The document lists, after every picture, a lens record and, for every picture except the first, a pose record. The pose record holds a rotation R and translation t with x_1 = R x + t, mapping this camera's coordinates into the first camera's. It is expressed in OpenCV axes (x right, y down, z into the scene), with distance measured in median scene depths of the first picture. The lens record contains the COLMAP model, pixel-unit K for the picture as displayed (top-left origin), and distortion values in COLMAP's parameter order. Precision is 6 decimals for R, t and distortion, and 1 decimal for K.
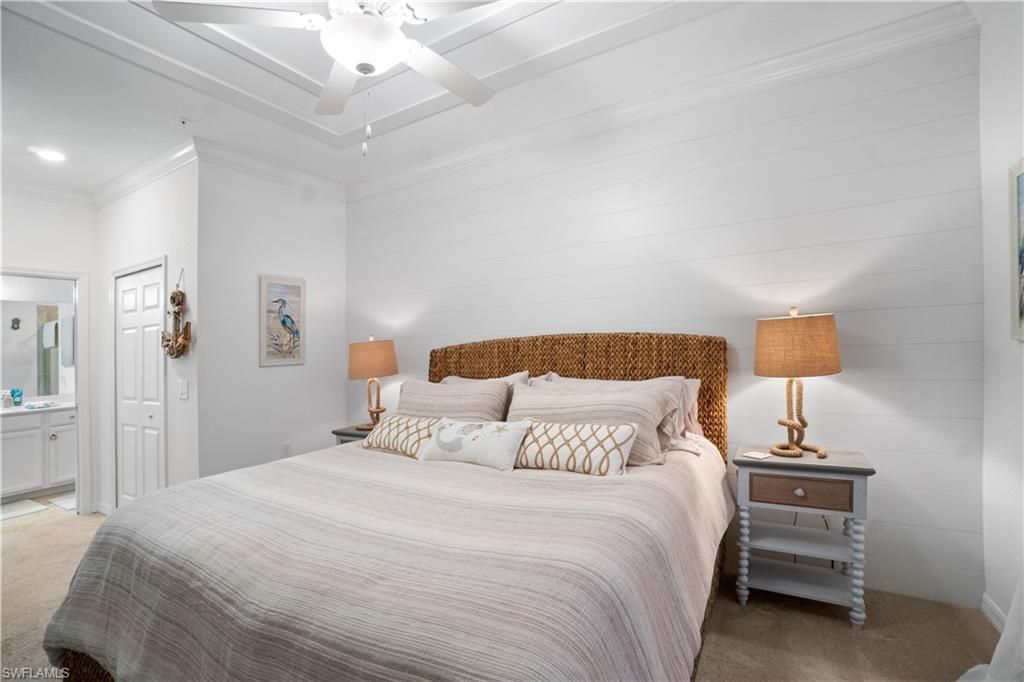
lens RADIAL K [[483.1, 0, 509.4], [0, 483.1, 324.0], [0, 0, 1]] dist [-0.017526, -0.000268]
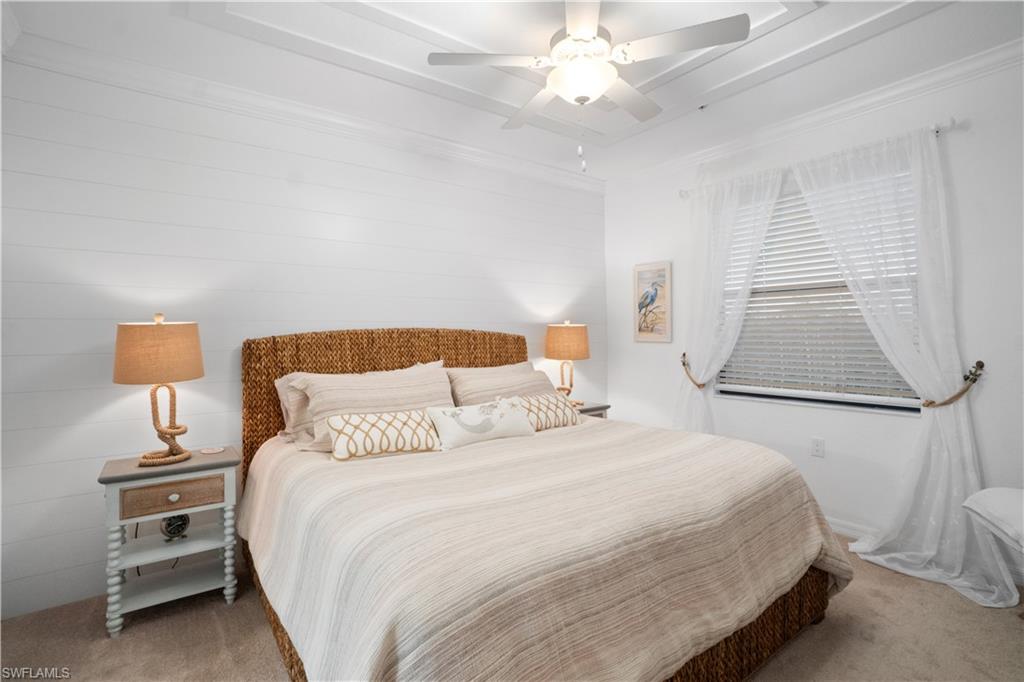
lens RADIAL K [[469.0, 0, 512.0], [0, 469.0, 341.0], [0, 0, 1]] dist [-0.061899, 0.023470]
pose [[0.372465, 0.025147, 0.927706, -0.837666], [-0.049180, 0.998763, -0.007328, 0.050037], [-0.926742, -0.042895, 0.373241, 0.435071]]
